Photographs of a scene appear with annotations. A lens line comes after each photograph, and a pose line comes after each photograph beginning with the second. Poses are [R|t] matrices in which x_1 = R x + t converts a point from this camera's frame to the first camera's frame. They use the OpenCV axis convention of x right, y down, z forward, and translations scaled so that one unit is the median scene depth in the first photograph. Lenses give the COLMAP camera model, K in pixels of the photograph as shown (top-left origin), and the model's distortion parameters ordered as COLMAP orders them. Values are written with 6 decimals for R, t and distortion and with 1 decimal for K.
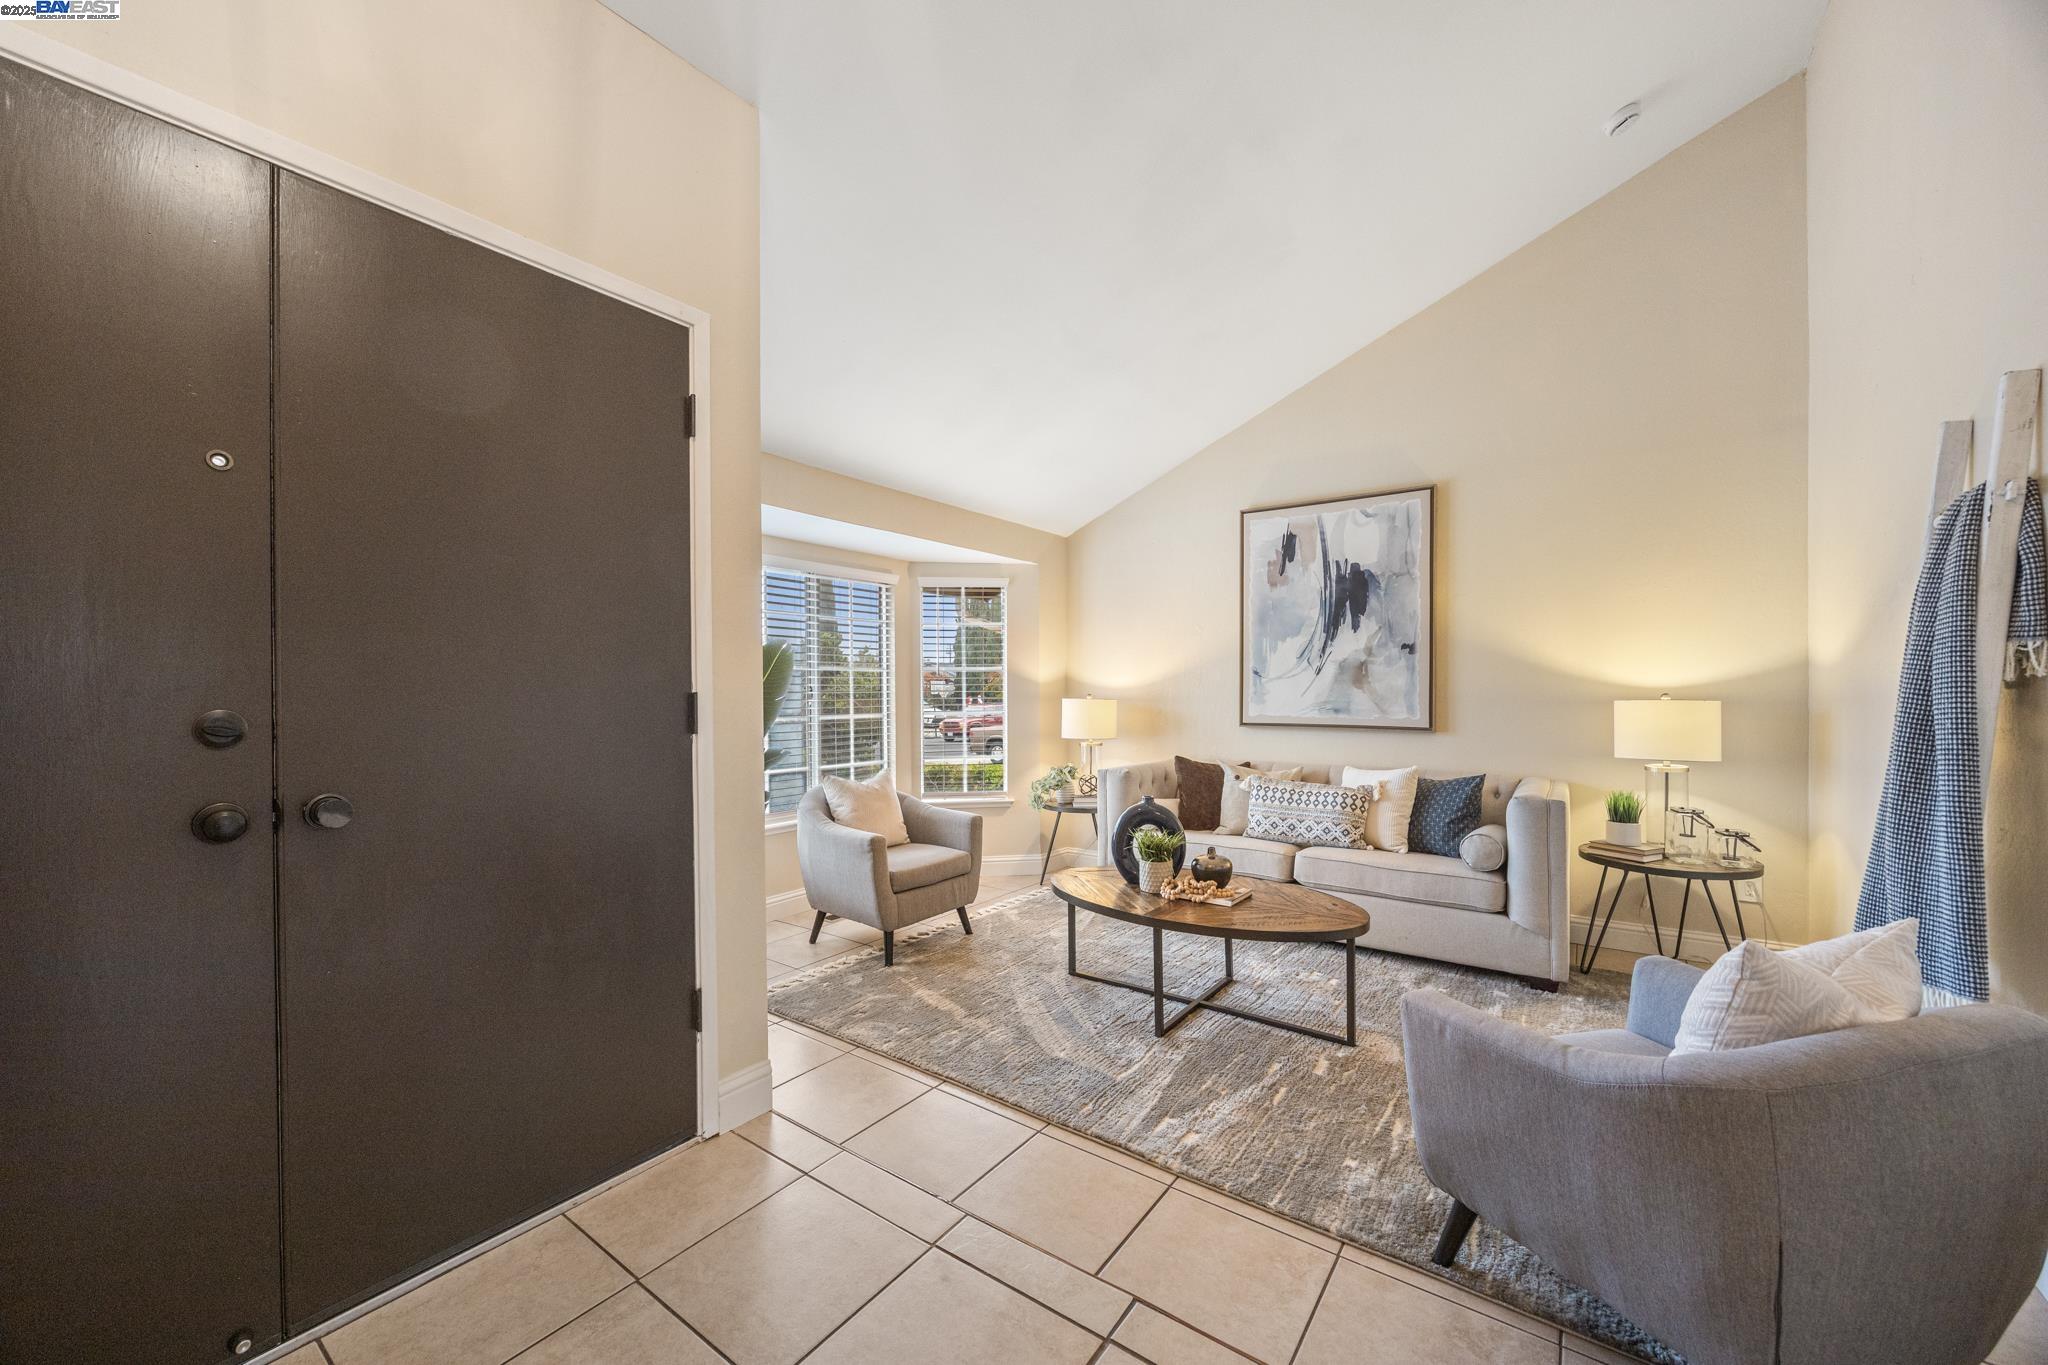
lens RADIAL K [[775.0, 0, 1021.4], [0, 775.0, 690.2], [0, 0, 1]] dist [-0.006418, 0.000133]
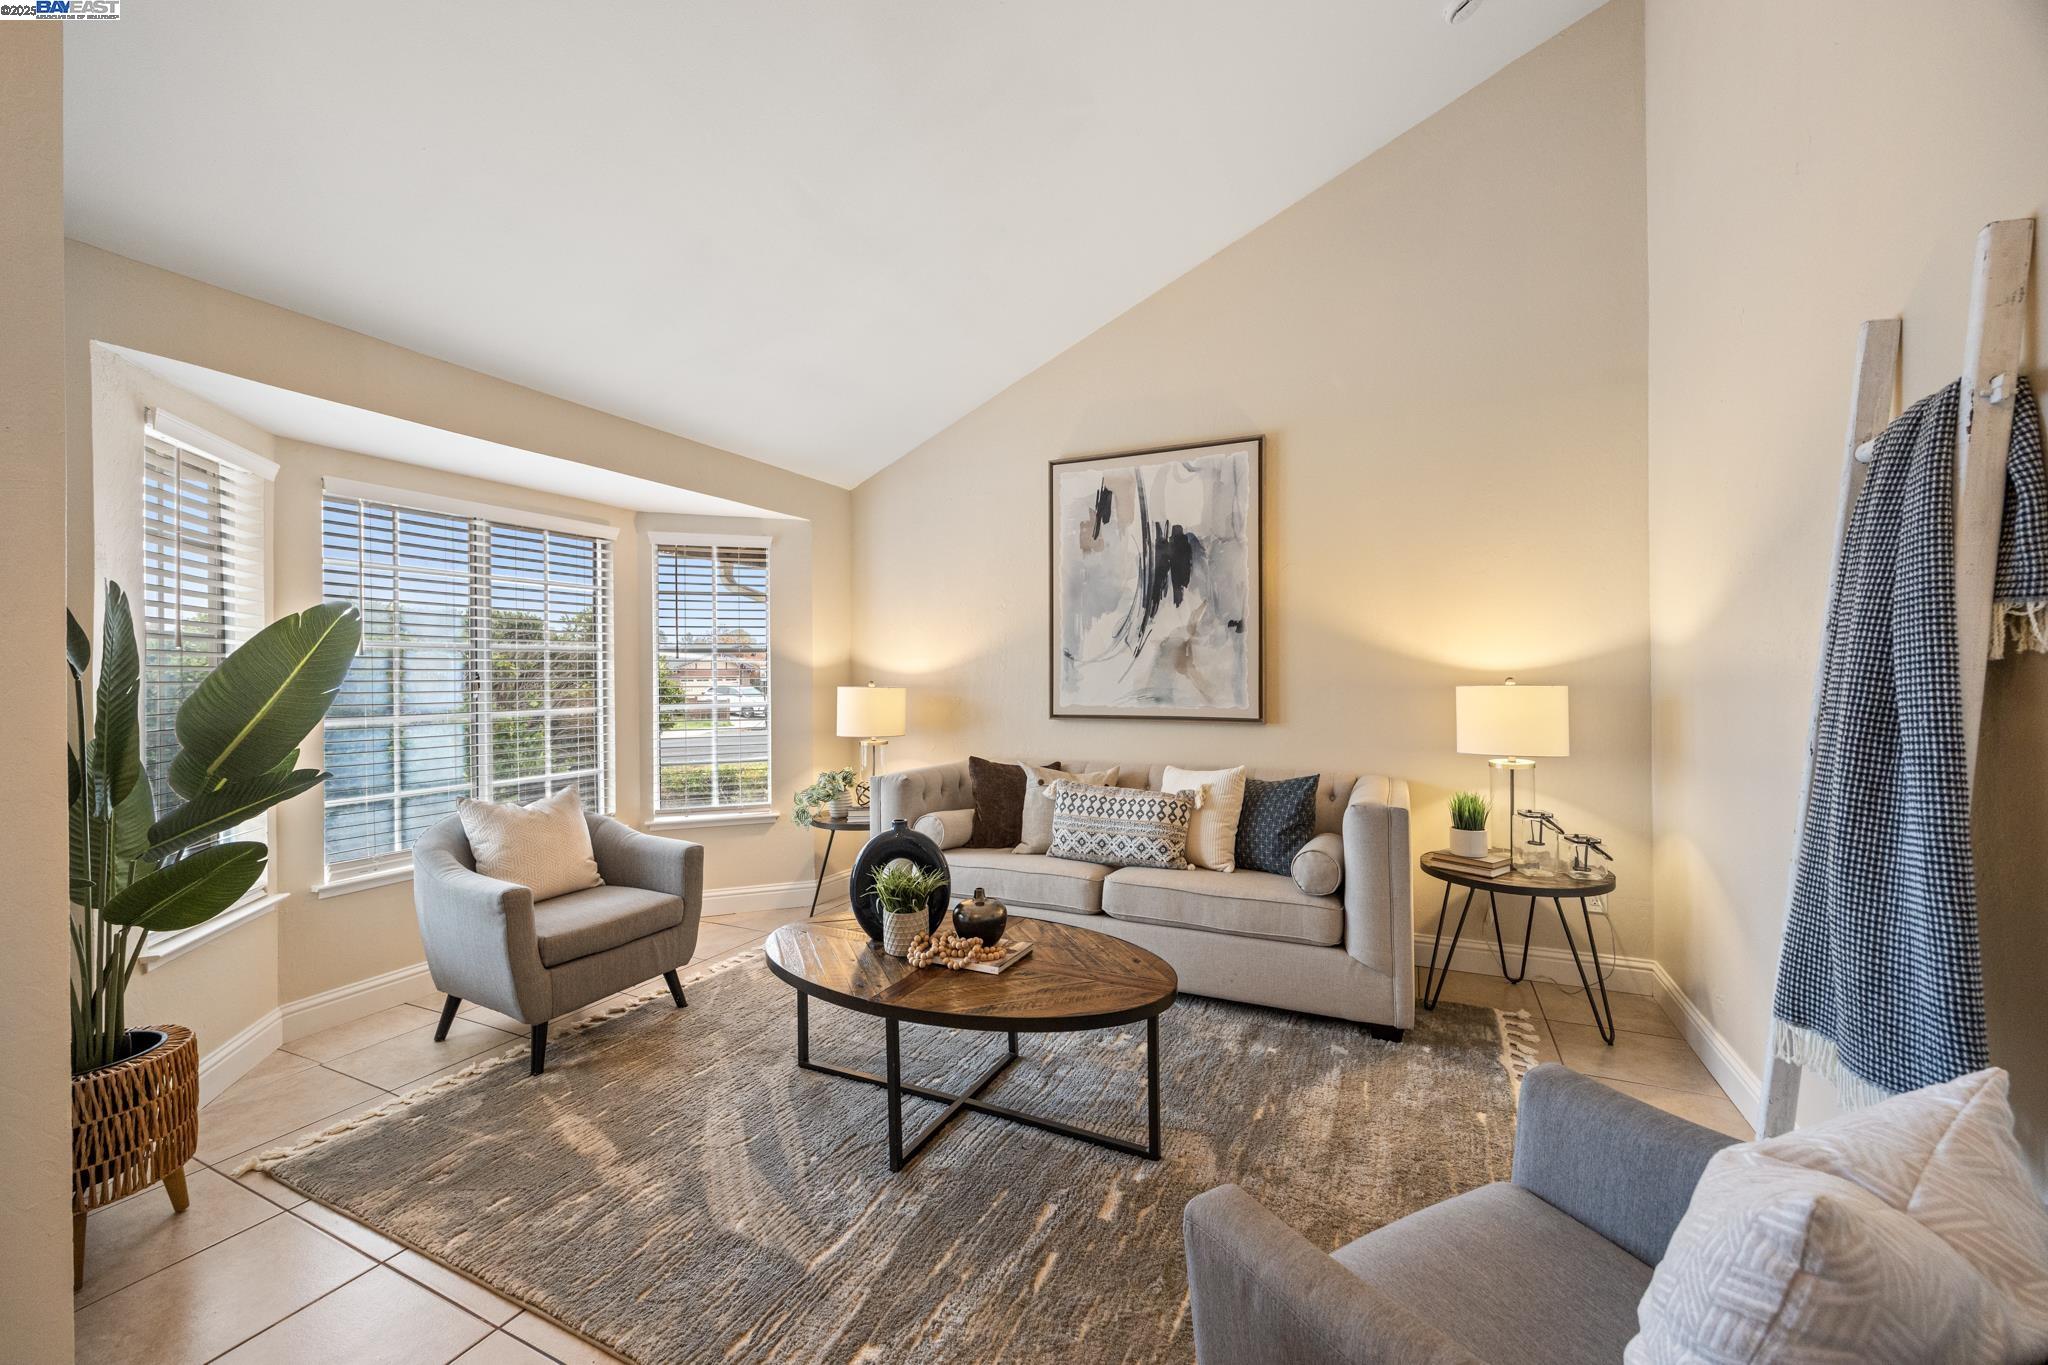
lens RADIAL K [[804.5, 0, 1023.9], [0, 804.5, 668.1], [0, 0, 1]] dist [-0.000505, 0.000281]
pose [[0.982569, -0.002465, 0.185883, 0.117087], [0.004233, 0.999949, -0.009117, -0.000445], [-0.185851, 0.009745, 0.982530, 0.191000]]
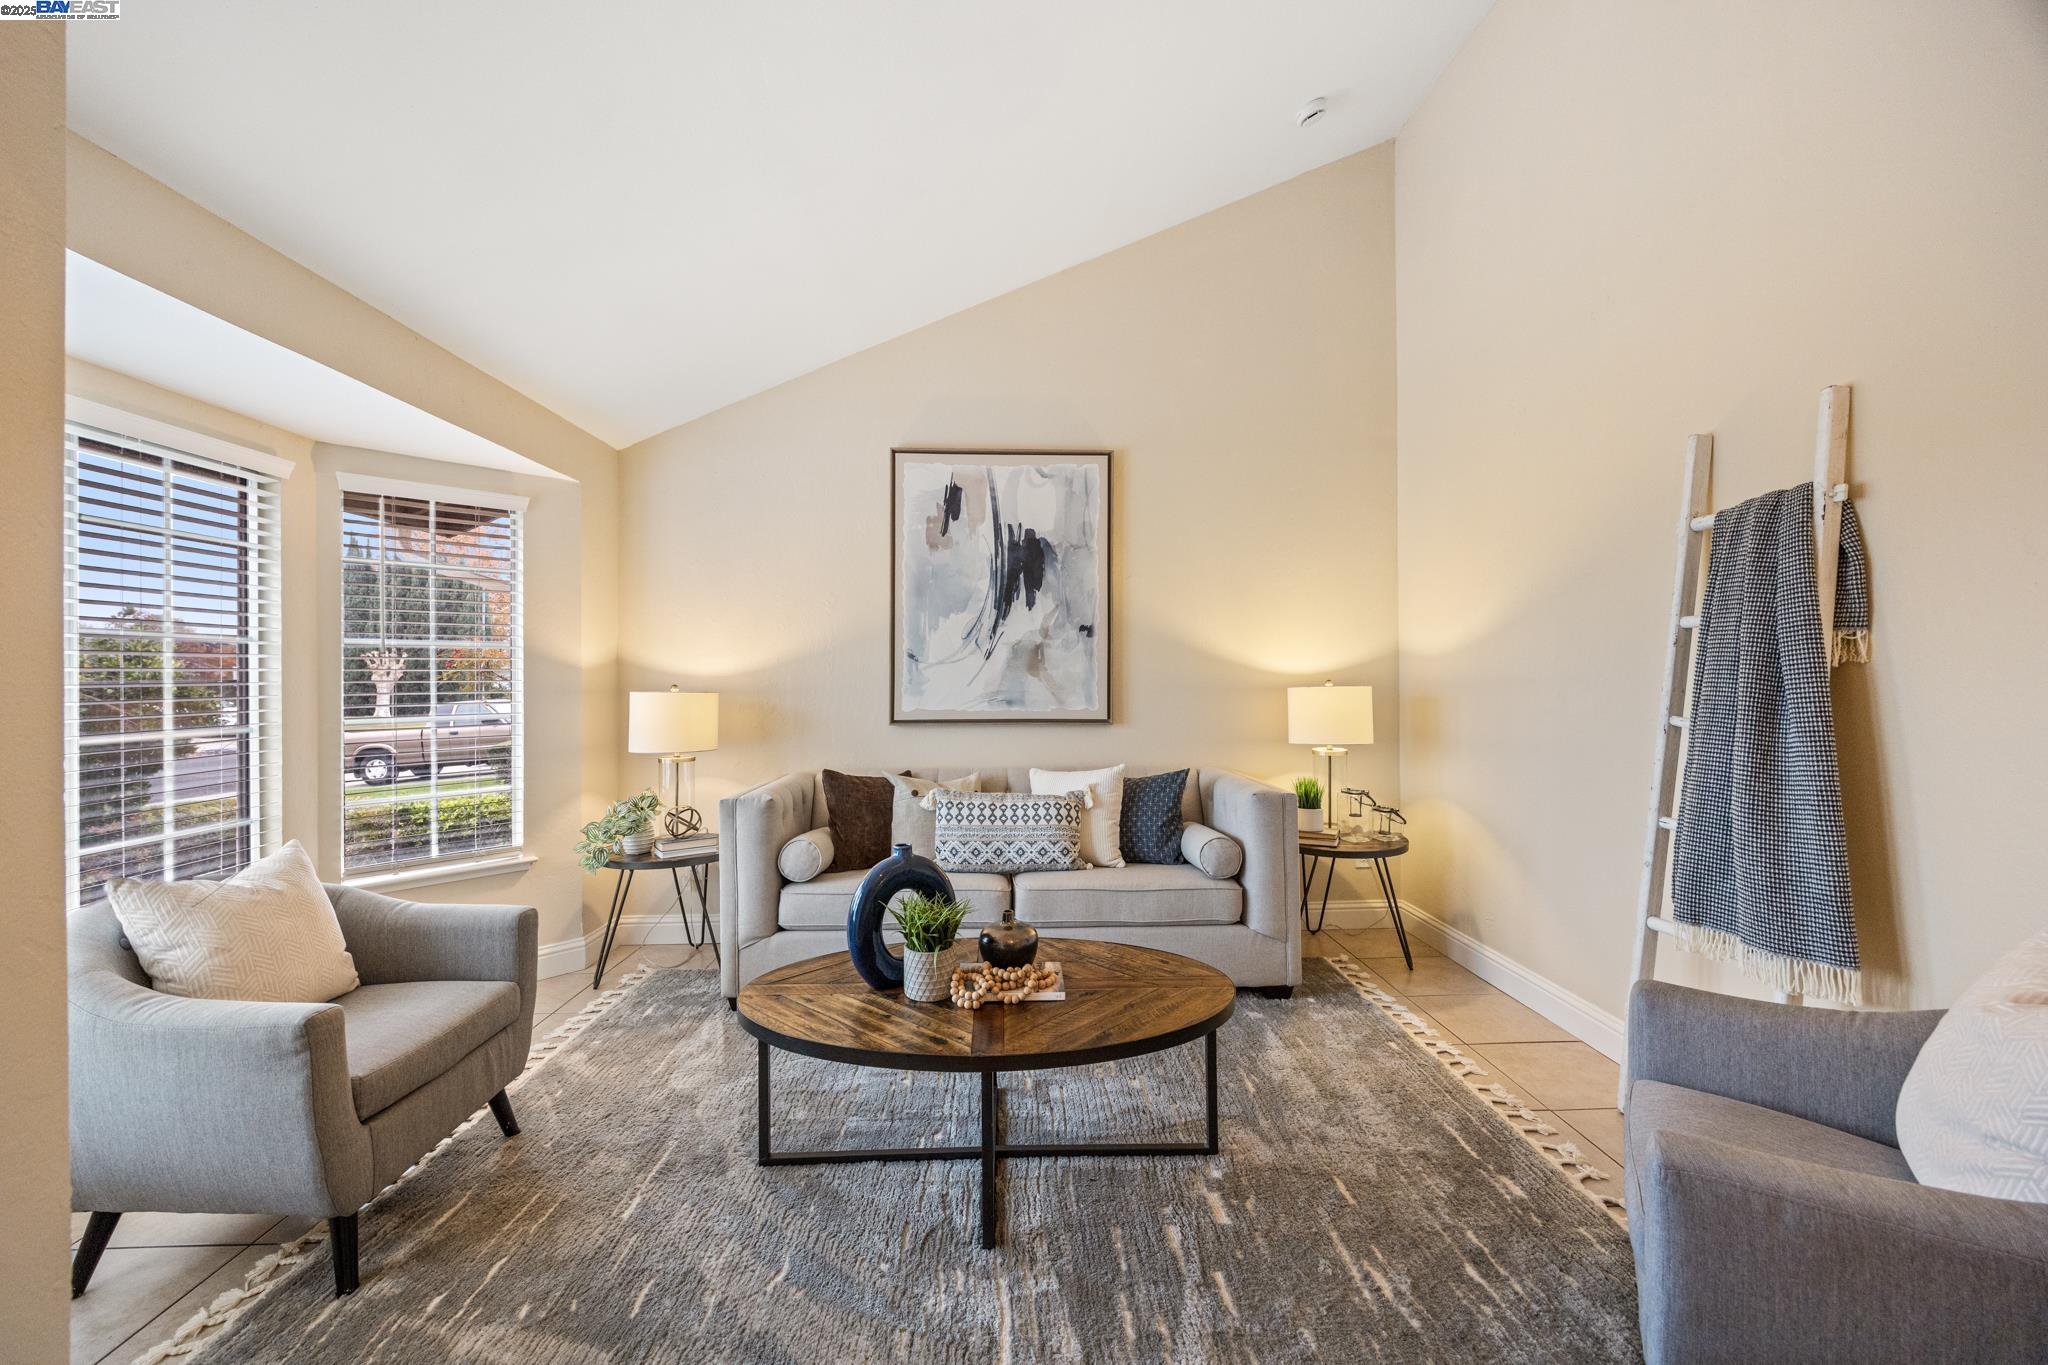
lens RADIAL K [[804.5, 0, 1023.9], [0, 804.5, 668.1], [0, 0, 1]] dist [-0.000505, 0.000281]
pose [[0.782754, 0.005287, 0.622309, -0.145970], [0.003116, 0.999918, -0.012415, 0.000184], [-0.622324, 0.011657, 0.782673, 0.357942]]
